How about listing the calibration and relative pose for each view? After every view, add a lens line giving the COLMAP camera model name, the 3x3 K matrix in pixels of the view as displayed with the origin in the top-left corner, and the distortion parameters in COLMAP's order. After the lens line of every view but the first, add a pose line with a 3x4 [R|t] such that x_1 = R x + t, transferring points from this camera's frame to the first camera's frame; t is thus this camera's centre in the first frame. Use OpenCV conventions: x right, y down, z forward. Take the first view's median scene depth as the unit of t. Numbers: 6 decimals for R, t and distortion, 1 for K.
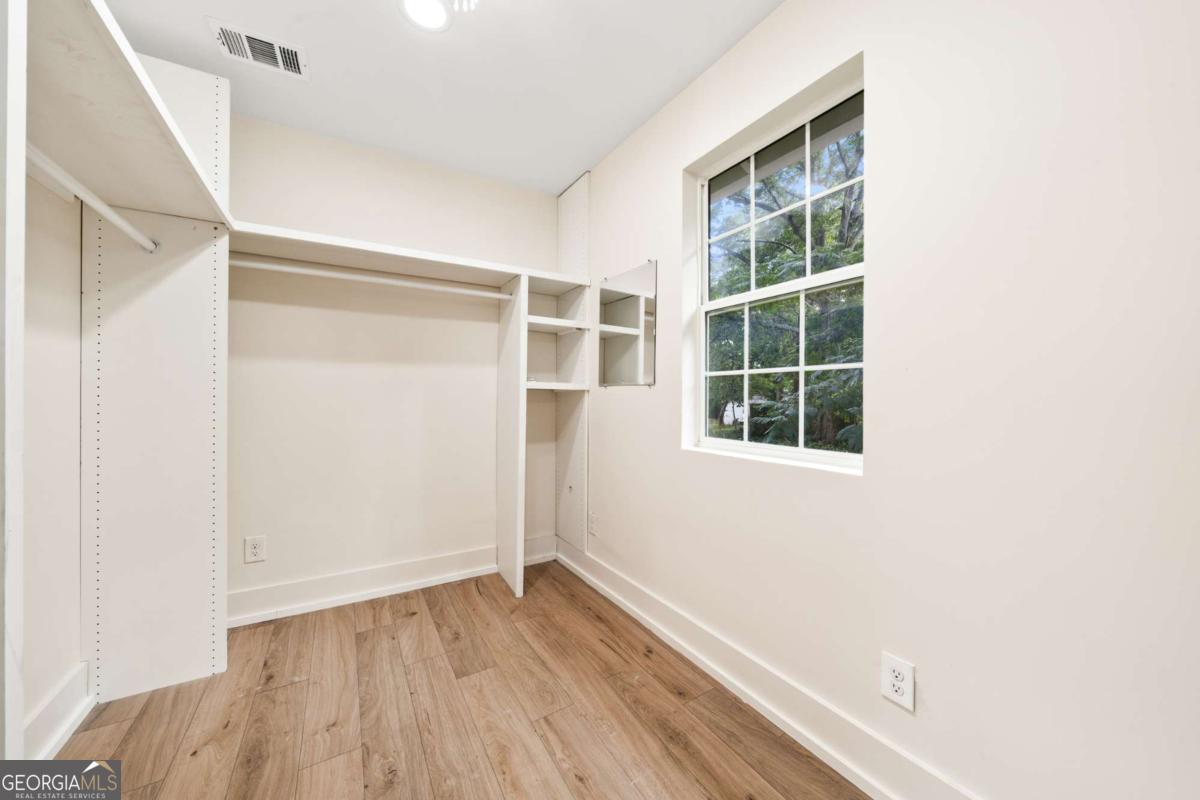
lens RADIAL K [[414.2, 0, 600.2], [0, 414.2, 395.2], [0, 0, 1]] dist [-0.000726, -0.000545]
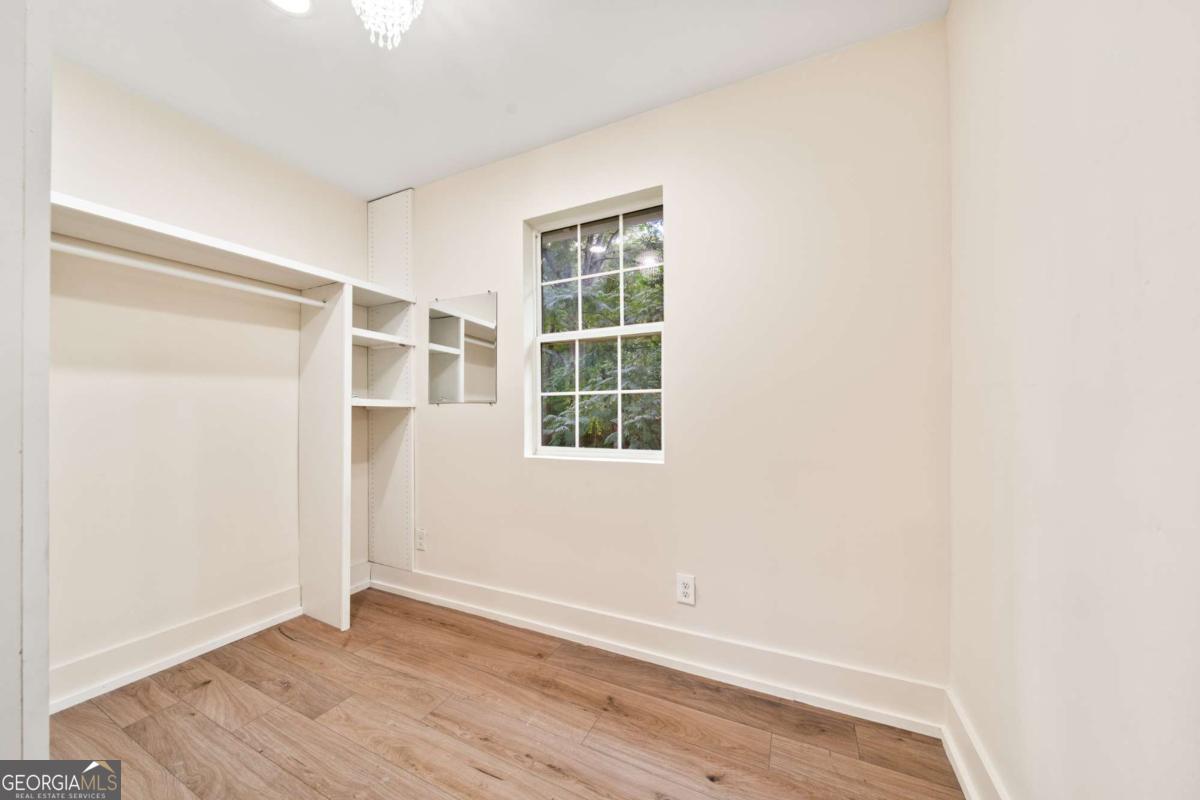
lens RADIAL K [[414.2, 0, 596.8], [0, 414.2, 406.7], [0, 0, 1]] dist [-0.000726, -0.000545]
pose [[0.847548, -0.002287, 0.530715, -0.247345], [0.006234, 0.999965, -0.005647, -0.006029], [-0.530683, 0.008094, 0.847532, -0.107123]]
